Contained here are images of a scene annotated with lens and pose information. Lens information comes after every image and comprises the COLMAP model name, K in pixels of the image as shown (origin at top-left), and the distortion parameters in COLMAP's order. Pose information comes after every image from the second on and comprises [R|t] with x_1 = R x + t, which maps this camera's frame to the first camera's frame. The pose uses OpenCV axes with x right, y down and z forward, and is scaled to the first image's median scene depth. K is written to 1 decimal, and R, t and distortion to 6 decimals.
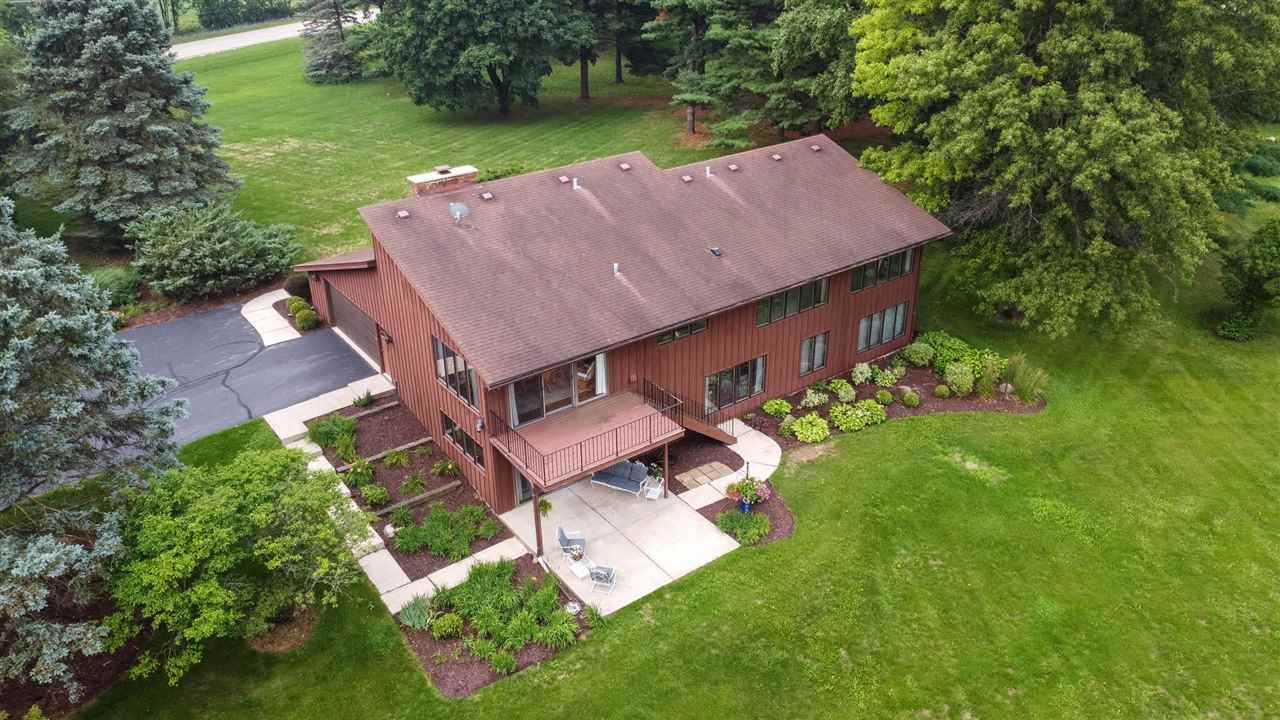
lens RADIAL K [[970.7, 0, 638.9], [0, 970.7, 359.5], [0, 0, 1]] dist [-0.003253, 0.004238]
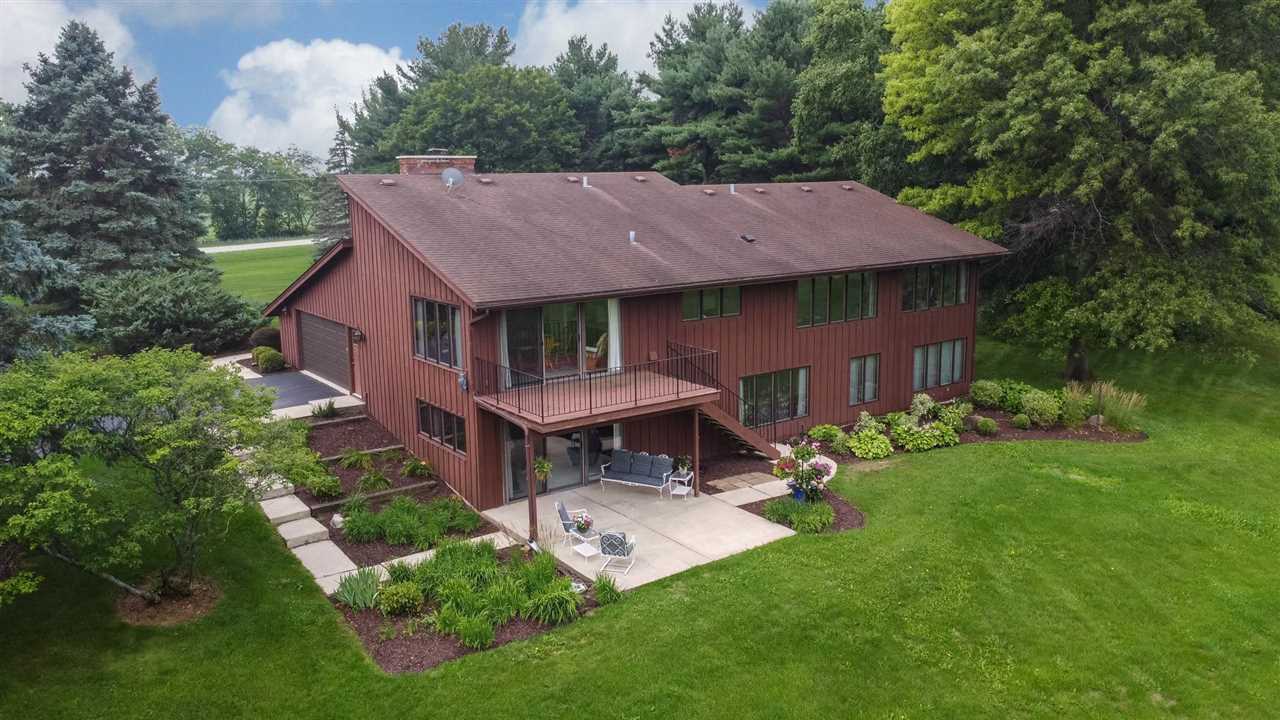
lens RADIAL K [[970.7, 0, 640.1], [0, 970.7, 356.6], [0, 0, 1]] dist [-0.003253, 0.004238]
pose [[0.999990, -0.003678, -0.002647, -0.014993], [0.002759, 0.957566, -0.288202, 0.256301], [0.003594, 0.288192, 0.957566, 0.216077]]
